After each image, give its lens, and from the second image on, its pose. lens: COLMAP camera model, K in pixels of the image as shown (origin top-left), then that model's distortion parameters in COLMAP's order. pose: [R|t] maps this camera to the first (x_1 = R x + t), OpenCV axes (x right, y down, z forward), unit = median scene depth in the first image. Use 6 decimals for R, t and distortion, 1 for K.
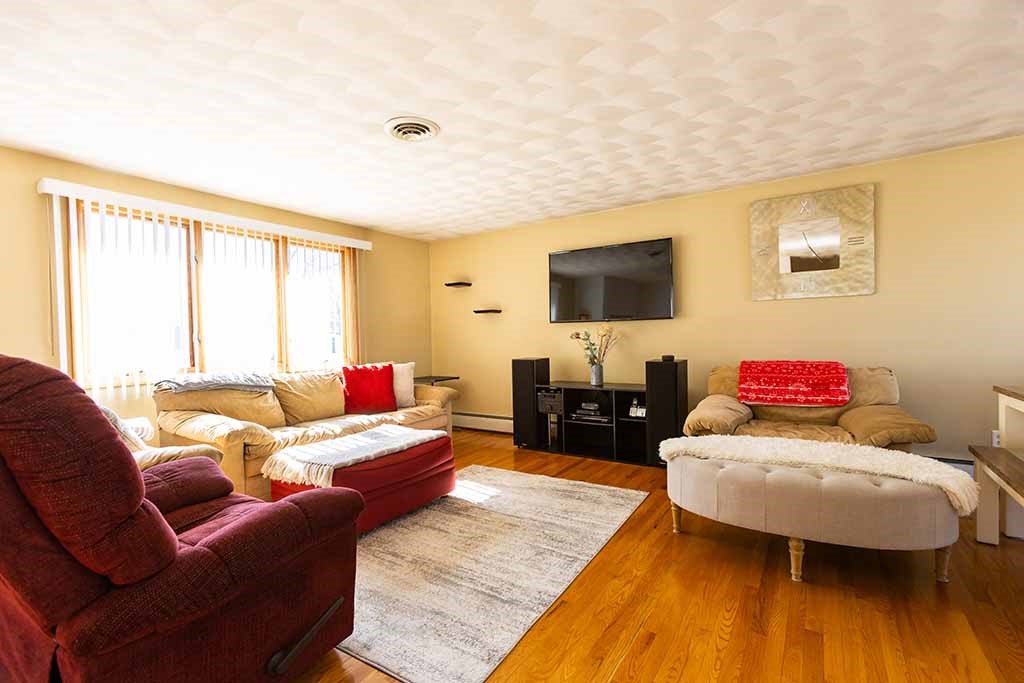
lens RADIAL K [[451.4, 0, 512.0], [0, 451.4, 341.5], [0, 0, 1]] dist [-0.001520, 0.000156]
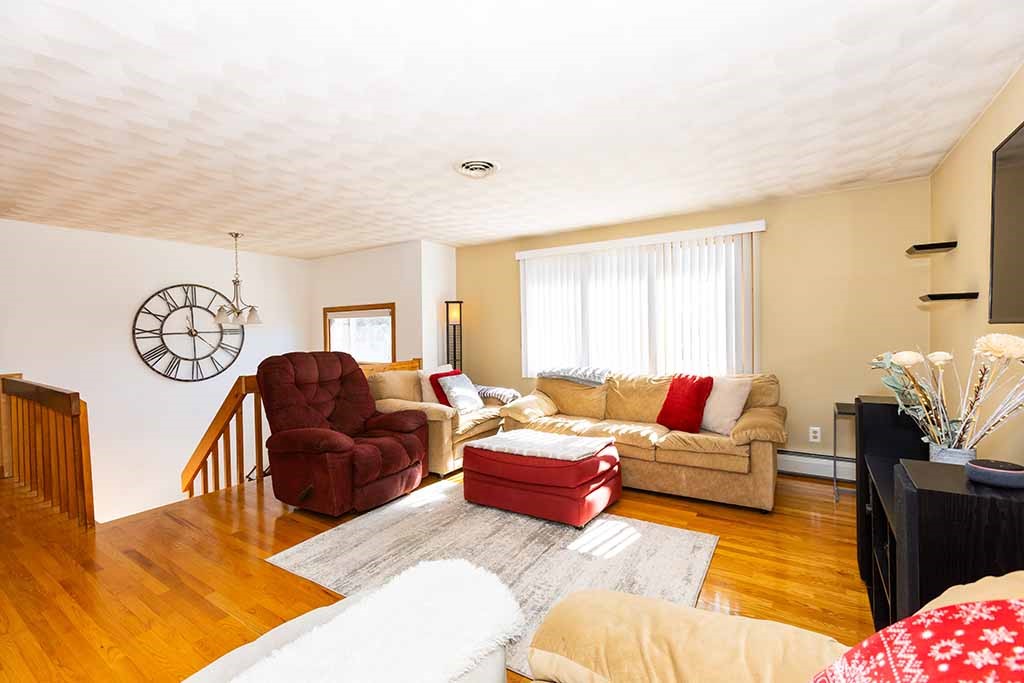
lens RADIAL K [[451.4, 0, 512.0], [0, 451.4, 341.5], [0, 0, 1]] dist [-0.001520, 0.000156]
pose [[0.010482, 0.036255, -0.999288, 0.869959], [0.005368, 0.999326, 0.036313, -0.072664], [0.999931, -0.005745, 0.010280, 1.019691]]
